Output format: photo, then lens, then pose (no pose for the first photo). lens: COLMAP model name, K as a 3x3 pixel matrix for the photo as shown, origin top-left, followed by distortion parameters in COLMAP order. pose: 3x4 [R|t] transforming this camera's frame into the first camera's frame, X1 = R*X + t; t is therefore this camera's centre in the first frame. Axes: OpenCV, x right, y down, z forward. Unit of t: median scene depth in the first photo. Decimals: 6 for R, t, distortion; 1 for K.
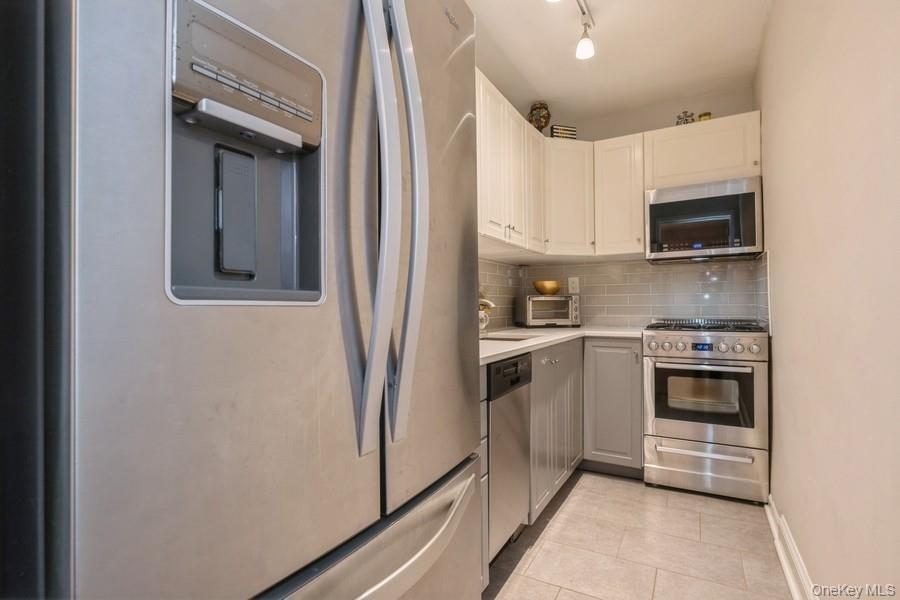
lens RADIAL K [[449.4, 0, 445.3], [0, 449.4, 304.7], [0, 0, 1]] dist [-0.002616, -0.001082]
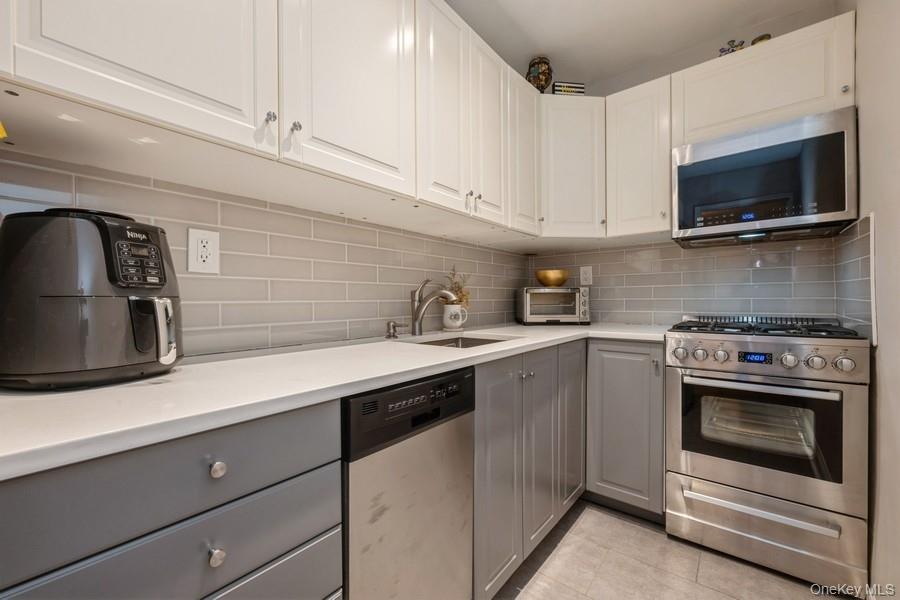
lens RADIAL K [[371.5, 0, 447.6], [0, 371.5, 303.1], [0, 0, 1]] dist [-0.001118, 0.000650]
pose [[0.987048, 0.003226, -0.160395, 0.178691], [-0.001525, 0.999941, 0.010730, 0.003135], [0.160420, -0.010346, 0.986995, 0.327742]]
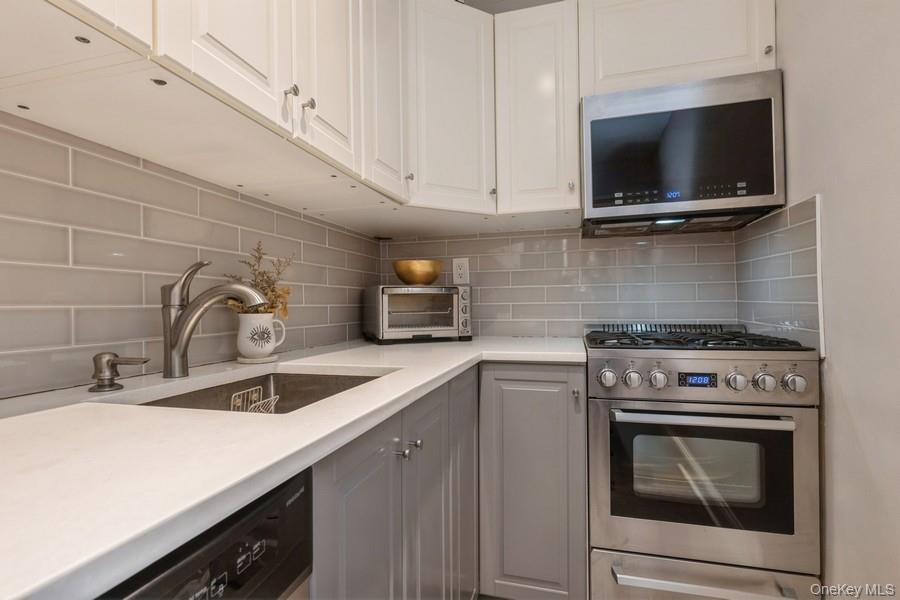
lens RADIAL K [[449.4, 0, 452.0], [0, 449.4, 303.5], [0, 0, 1]] dist [-0.002616, -0.001082]
pose [[0.967537, -0.001500, 0.252725, 0.152723], [0.002849, 0.999984, -0.004970, 0.006302], [-0.252713, 0.005528, 0.967525, 0.527827]]
